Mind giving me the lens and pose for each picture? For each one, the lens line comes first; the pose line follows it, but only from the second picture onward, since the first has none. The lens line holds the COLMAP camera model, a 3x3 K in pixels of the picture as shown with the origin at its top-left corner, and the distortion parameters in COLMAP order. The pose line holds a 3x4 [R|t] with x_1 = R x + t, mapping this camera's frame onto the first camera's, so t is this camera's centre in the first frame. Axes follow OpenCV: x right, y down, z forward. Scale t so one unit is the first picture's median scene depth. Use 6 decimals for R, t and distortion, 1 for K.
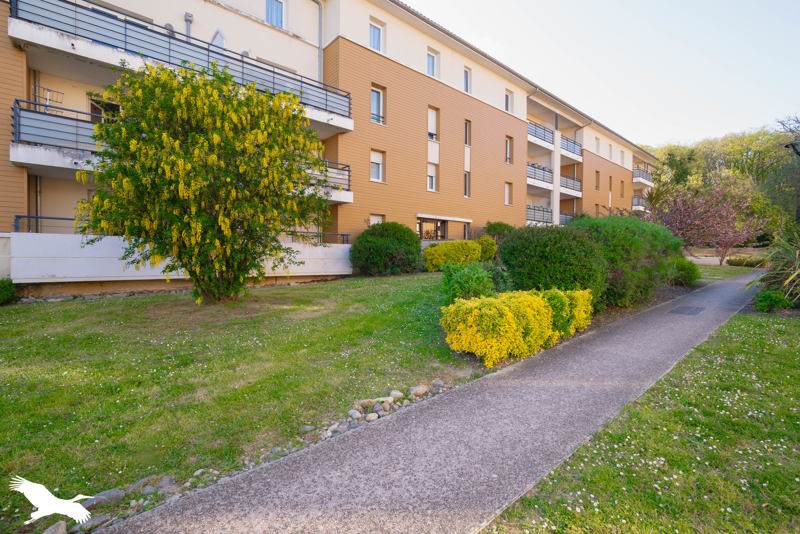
lens RADIAL K [[369.1, 0, 401.6], [0, 369.1, 265.0], [0, 0, 1]] dist [-0.002383, -0.000285]
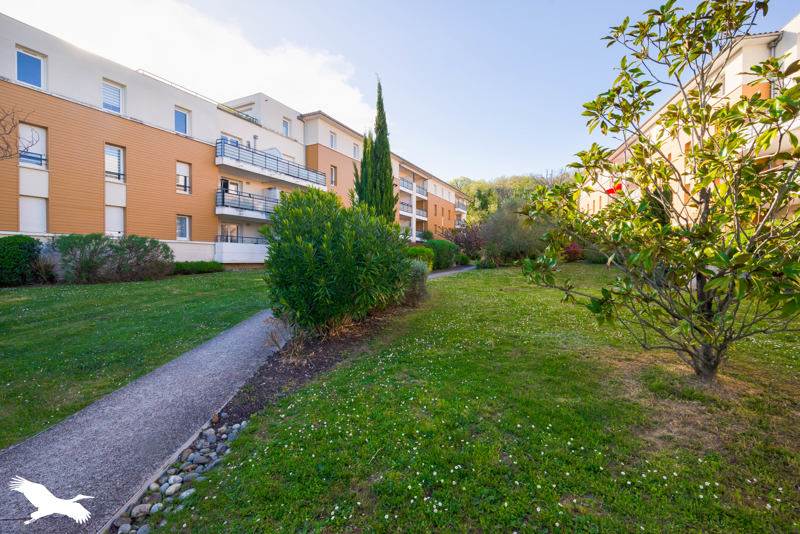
lens RADIAL K [[369.1, 0, 399.4], [0, 369.1, 264.9], [0, 0, 1]] dist [-0.002383, -0.000285]
pose [[0.926810, -0.006476, 0.375474, -0.271924], [0.009341, 0.999939, -0.005810, 0.025621], [-0.375414, 0.008892, 0.926815, -0.527350]]
